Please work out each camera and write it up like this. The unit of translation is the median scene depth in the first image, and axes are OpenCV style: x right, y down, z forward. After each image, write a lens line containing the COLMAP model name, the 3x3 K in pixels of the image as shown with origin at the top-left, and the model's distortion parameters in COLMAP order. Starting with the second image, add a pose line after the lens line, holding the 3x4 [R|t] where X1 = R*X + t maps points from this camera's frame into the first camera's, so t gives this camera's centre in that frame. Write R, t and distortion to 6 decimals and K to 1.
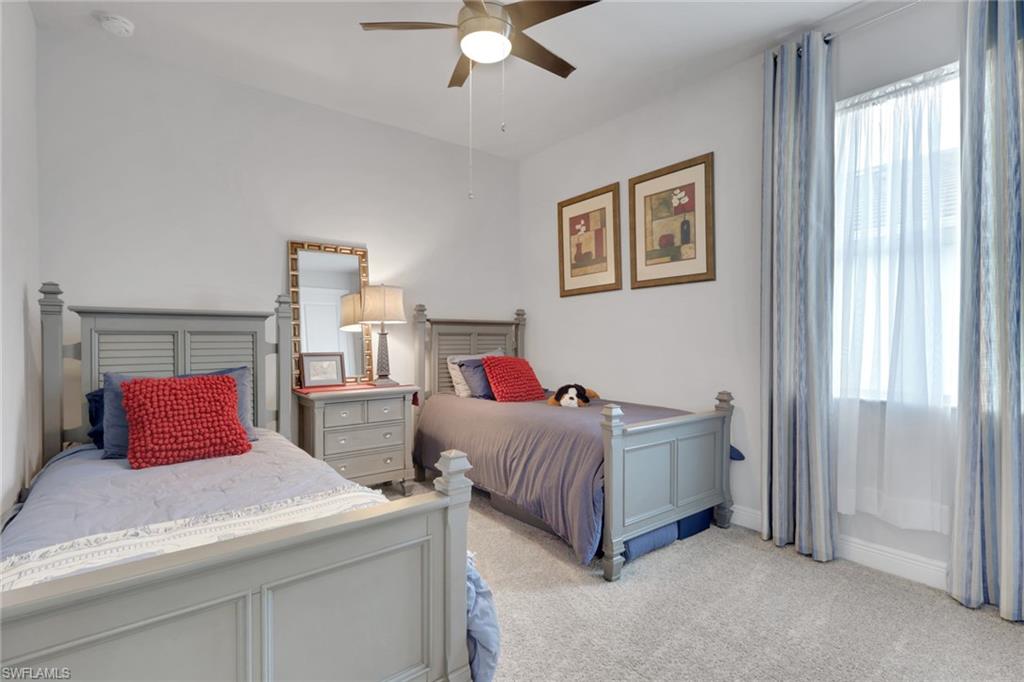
lens RADIAL K [[487.1, 0, 513.1], [0, 487.1, 341.1], [0, 0, 1]] dist [0.000125, -0.000119]
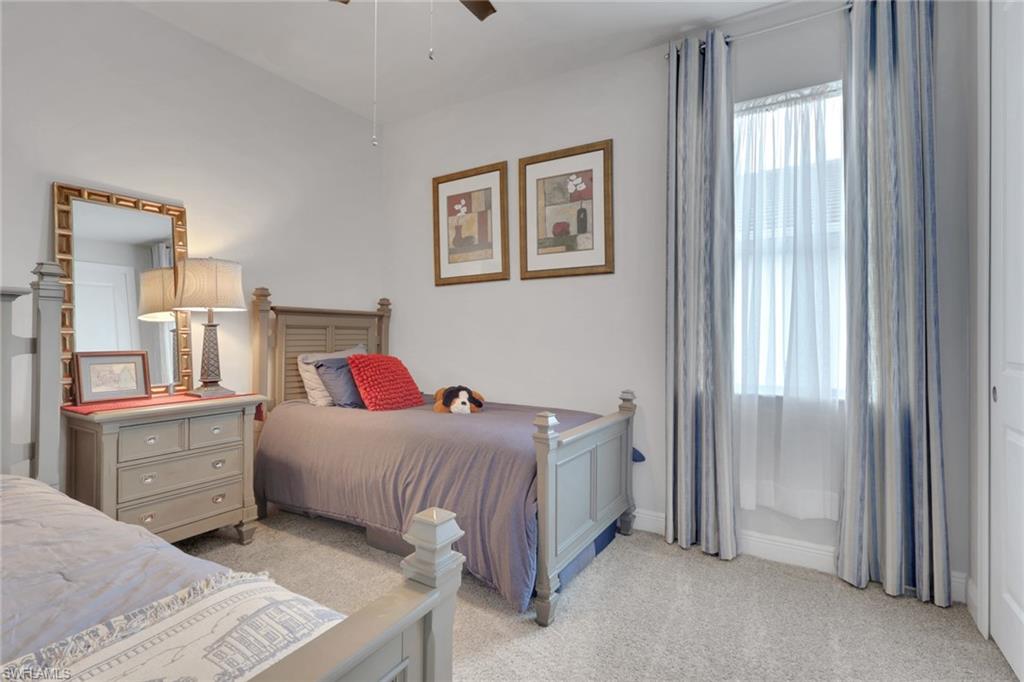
lens RADIAL K [[498.0, 0, 509.7], [0, 498.0, 330.4], [0, 0, 1]] dist [-0.000711, 0.000179]
pose [[0.939948, 0.009061, 0.341198, -0.108972], [-0.005254, 0.999913, -0.012080, -0.000479], [-0.341278, 0.009562, 0.939914, 0.155388]]
